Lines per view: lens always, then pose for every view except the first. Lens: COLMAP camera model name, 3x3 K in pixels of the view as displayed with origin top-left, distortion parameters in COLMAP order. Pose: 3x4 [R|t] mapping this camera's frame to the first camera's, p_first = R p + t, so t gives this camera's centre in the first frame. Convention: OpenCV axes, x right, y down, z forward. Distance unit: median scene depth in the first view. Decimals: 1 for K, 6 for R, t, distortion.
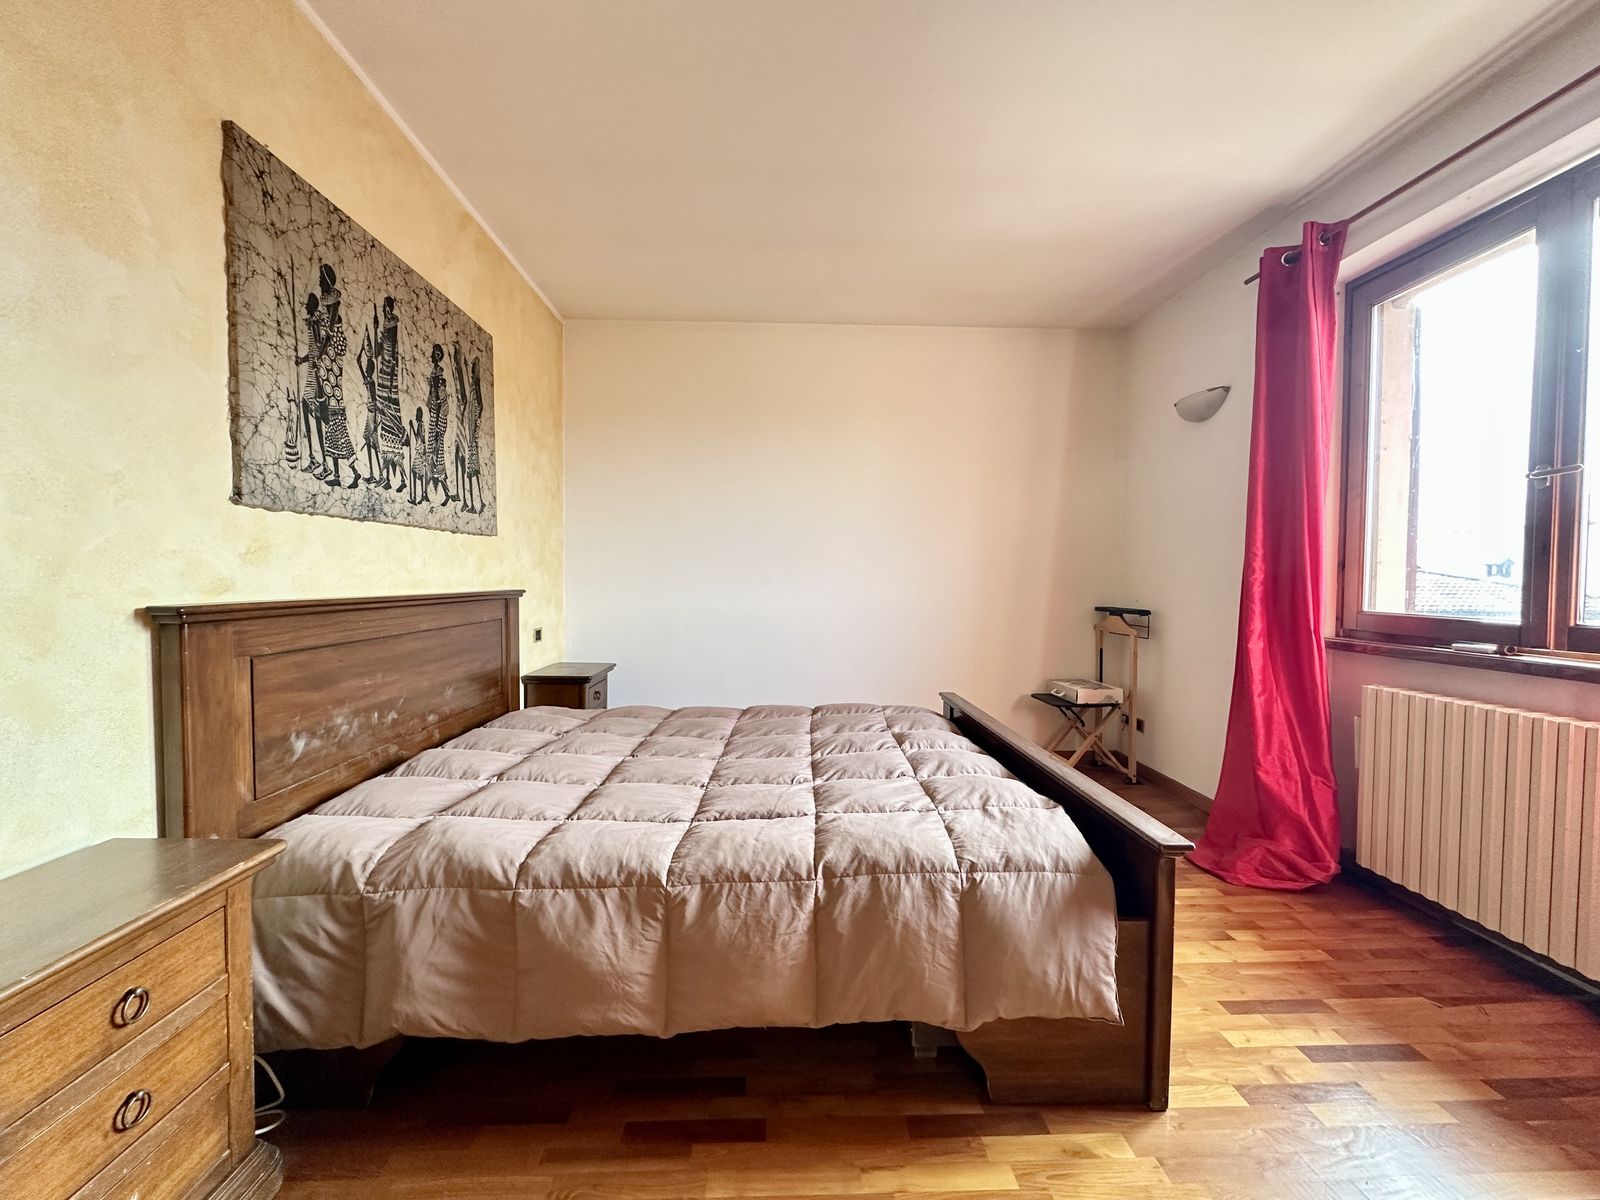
lens RADIAL K [[652.6, 0, 800.0], [0, 652.6, 600.0], [0, 0, 1]] dist [-0.000049, -0.000394]
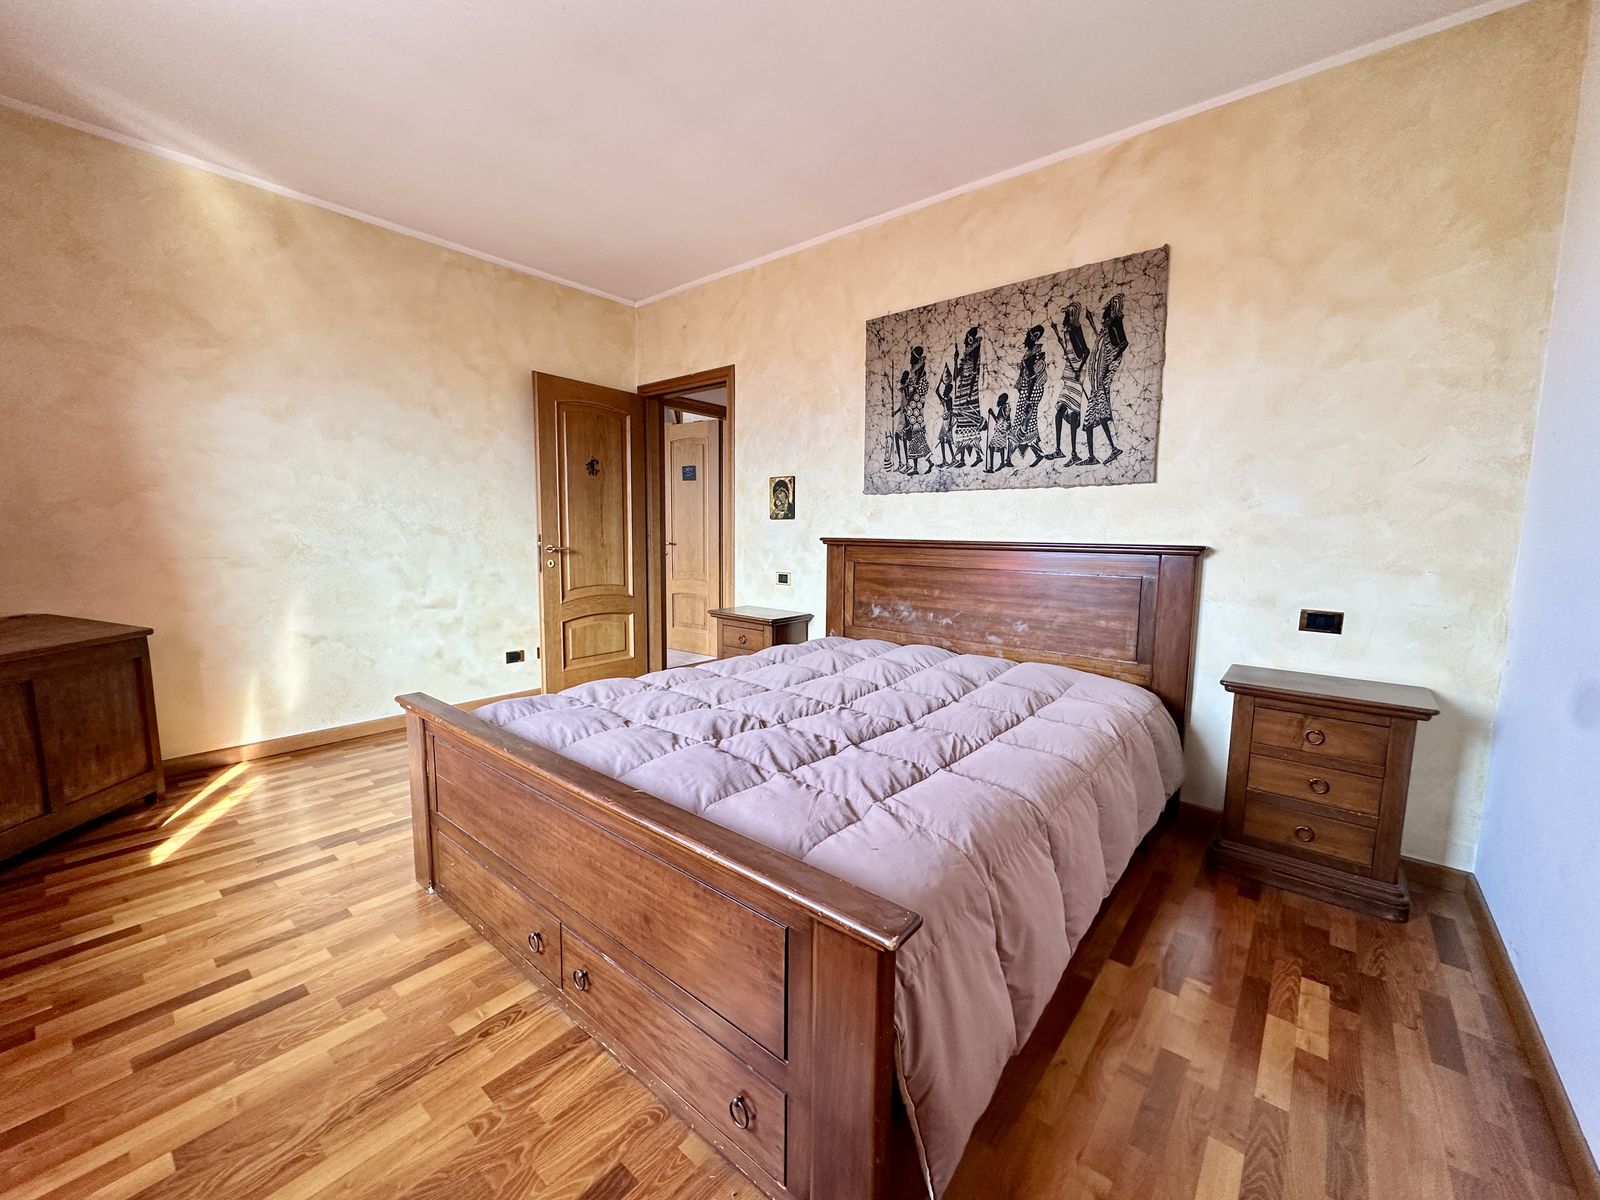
lens RADIAL K [[652.6, 0, 800.0], [0, 652.6, 600.0], [0, 0, 1]] dist [-0.000049, -0.000394]
pose [[-0.679857, 0.063756, -0.730568, 0.785650], [-0.042705, 0.991081, 0.126232, -0.050524], [0.732100, 0.117018, -0.671071, 1.979148]]
